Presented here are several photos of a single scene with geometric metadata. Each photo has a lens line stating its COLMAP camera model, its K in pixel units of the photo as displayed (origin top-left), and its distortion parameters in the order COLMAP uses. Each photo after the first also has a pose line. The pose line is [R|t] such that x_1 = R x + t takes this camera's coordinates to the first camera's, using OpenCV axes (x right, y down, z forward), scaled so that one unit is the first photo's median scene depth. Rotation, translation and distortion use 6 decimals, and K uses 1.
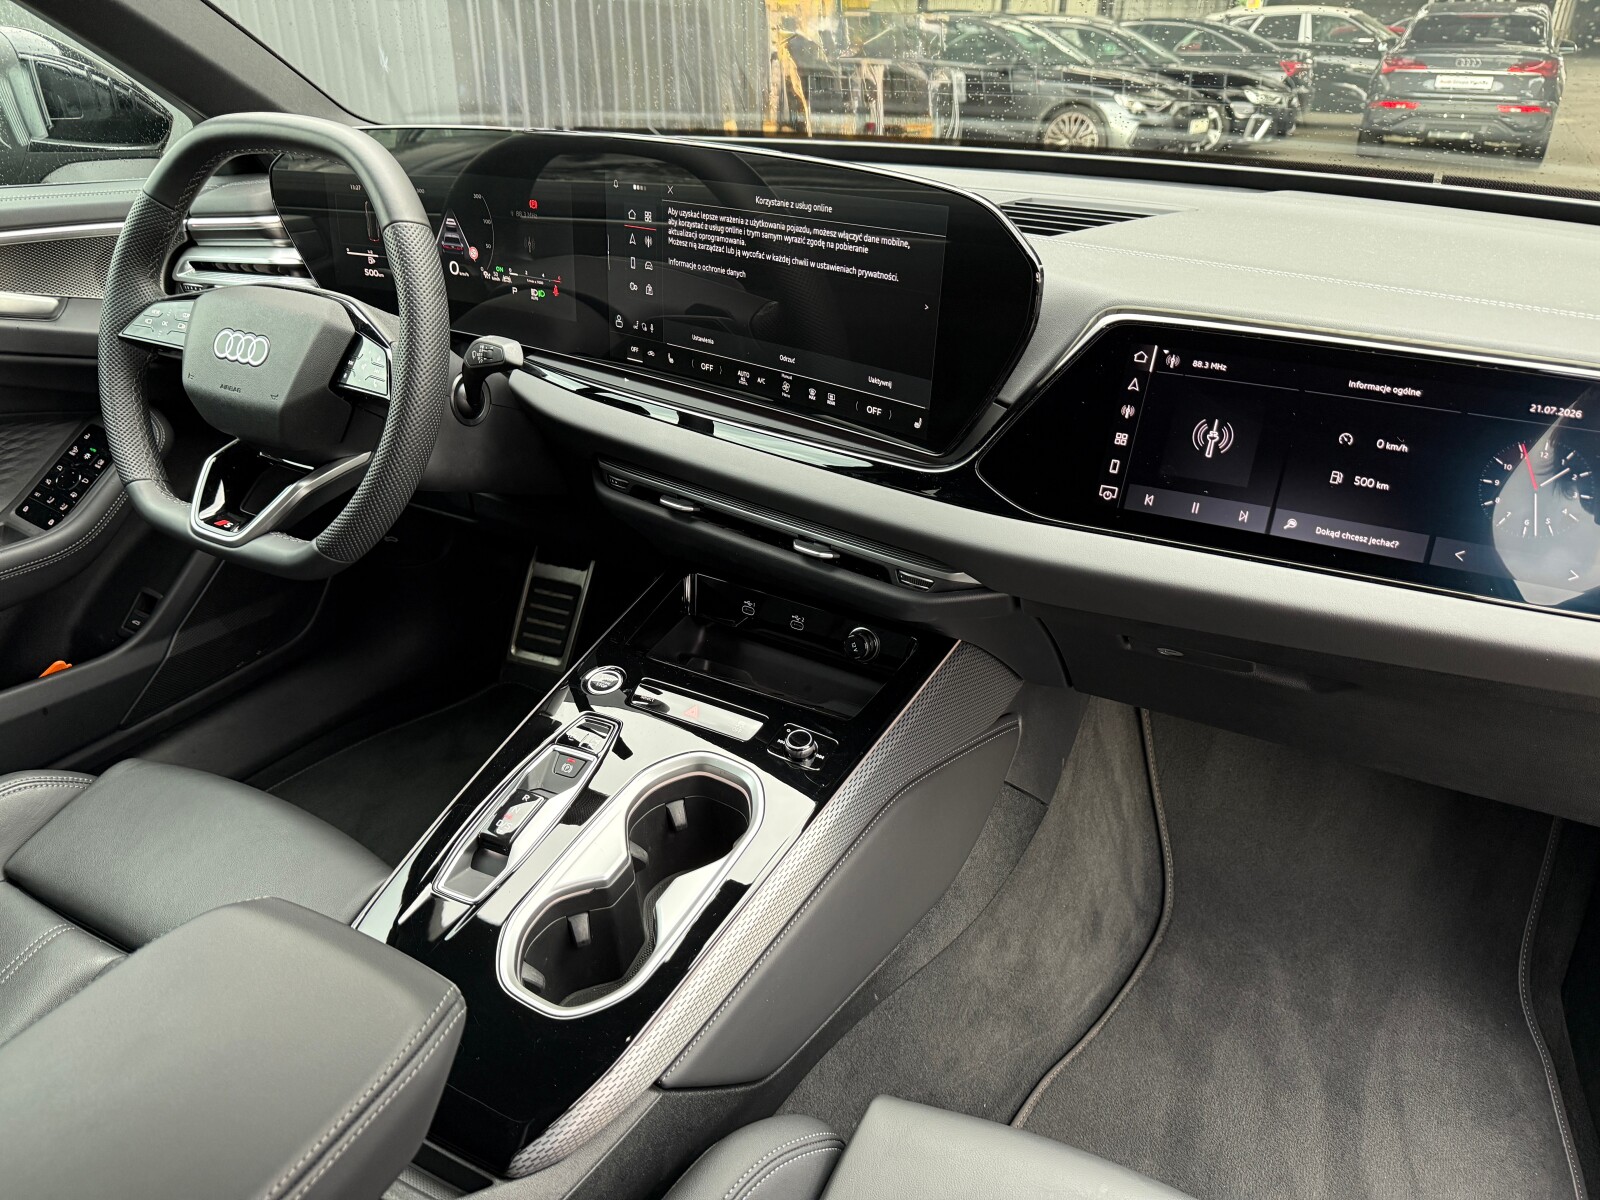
lens RADIAL K [[1121.0, 0, 798.8], [0, 1121.0, 605.7], [0, 0, 1]] dist [0.132977, -0.211345]
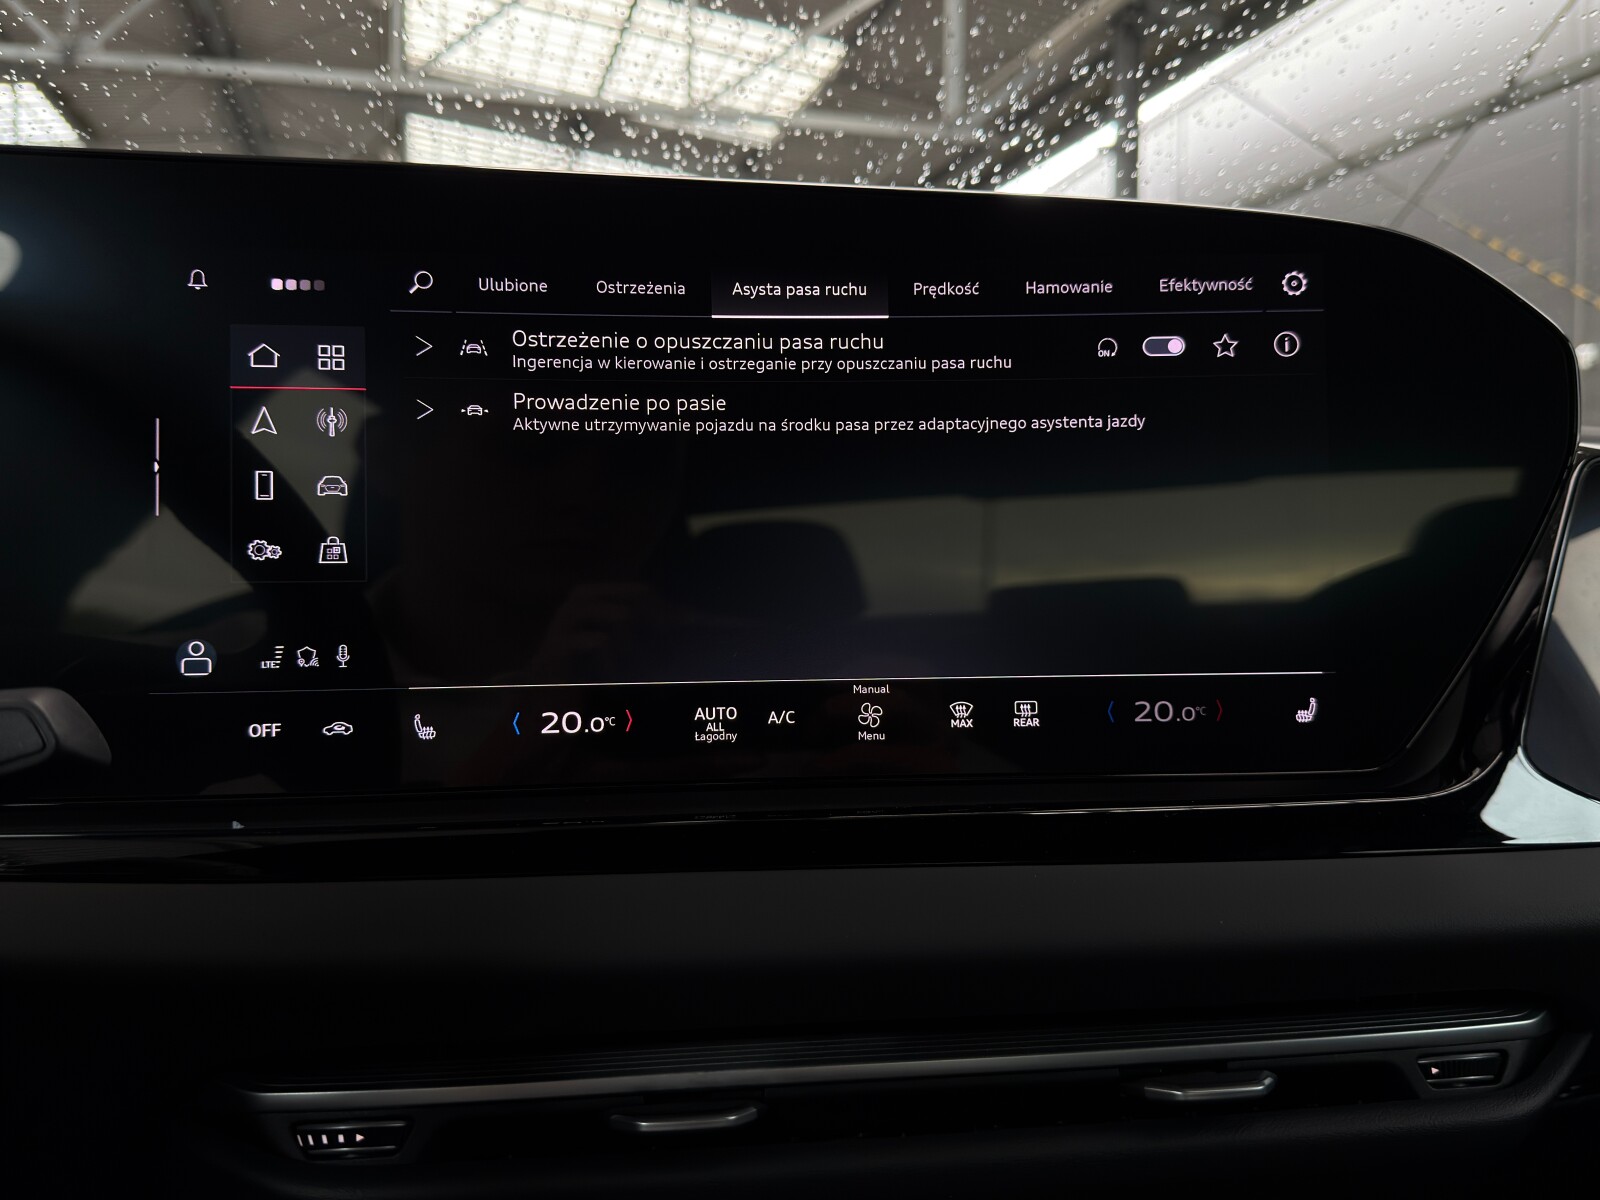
lens RADIAL K [[1364.3, 0, 798.9], [0, 1364.3, 597.4], [0, 0, 1]] dist [0.090993, -0.201774]
pose [[0.667303, -0.029276, 0.744211, -0.388710], [0.338350, 0.902081, -0.267898, -0.113452], [-0.663495, 0.430573, 0.611867, 0.715597]]
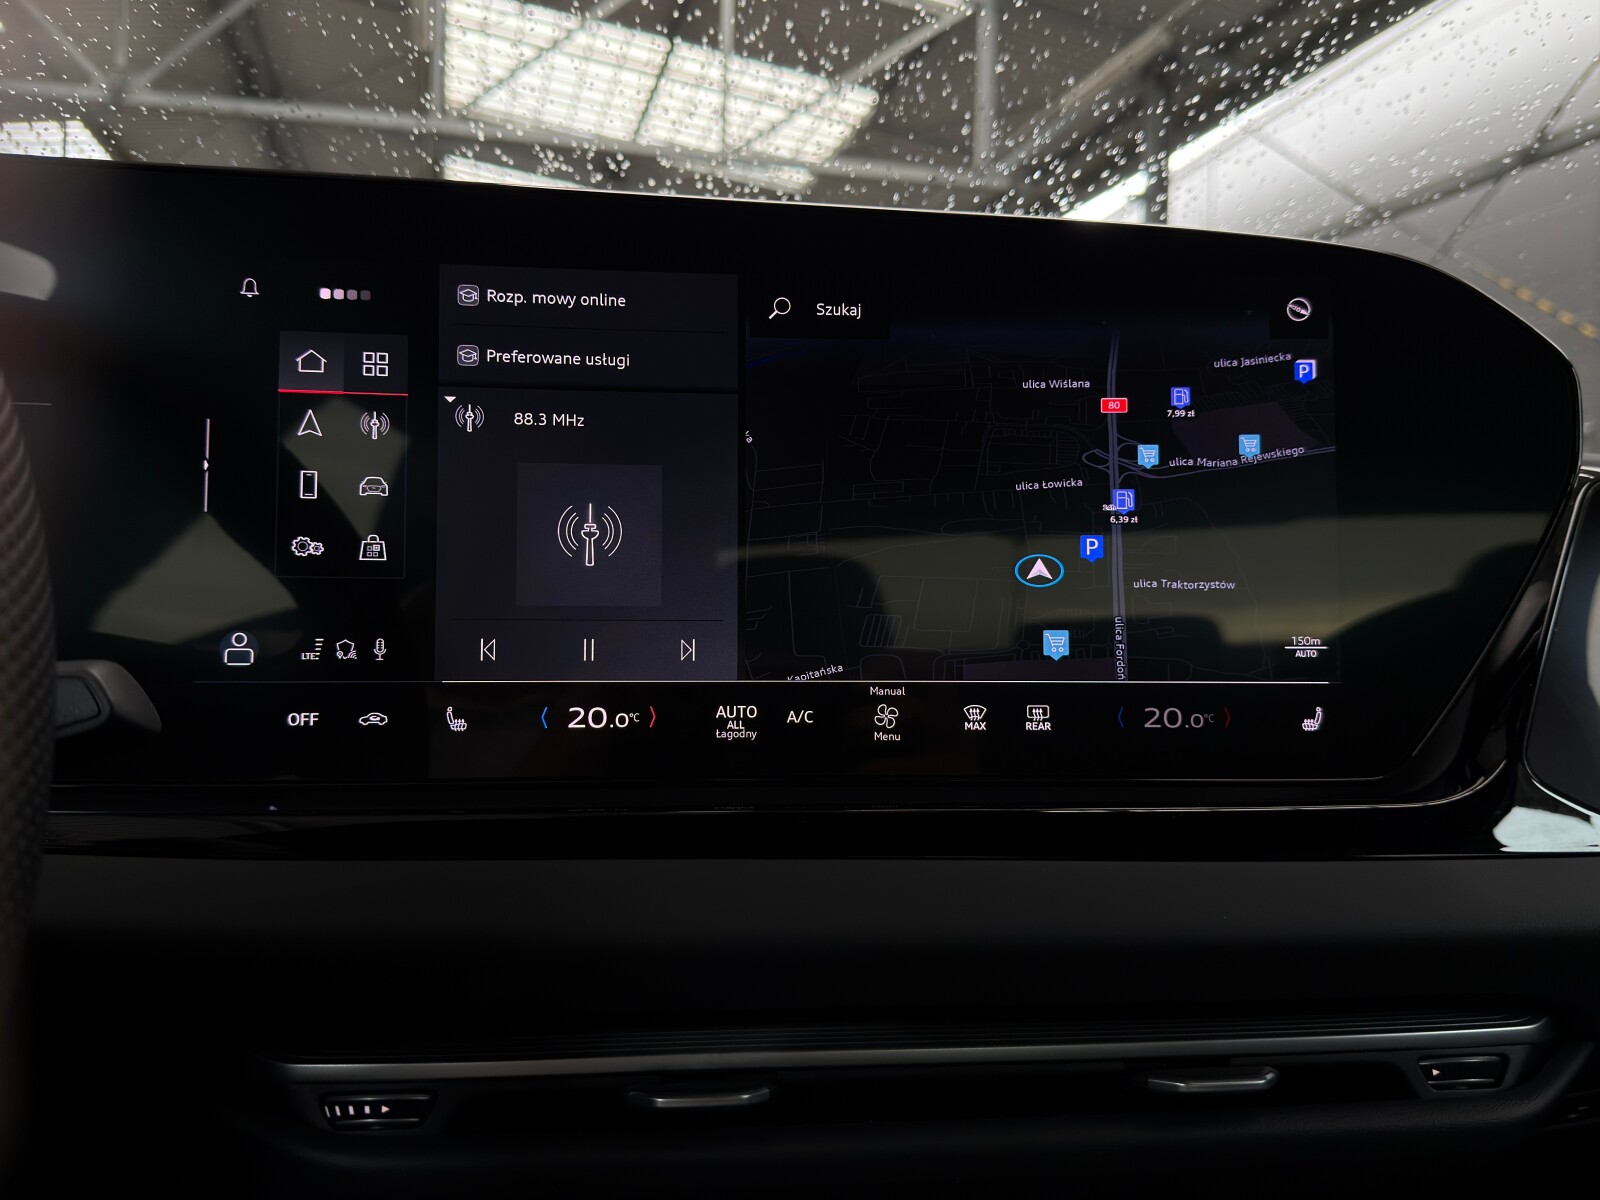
lens RADIAL K [[1364.8, 0, 802.5], [0, 1364.8, 601.5], [0, 0, 1]] dist [0.109416, -0.245606]
pose [[0.679586, 0.002419, 0.733592, -0.400389], [0.319948, 0.898898, -0.299358, -0.094799], [-0.660148, 0.438151, 0.610105, 0.709895]]
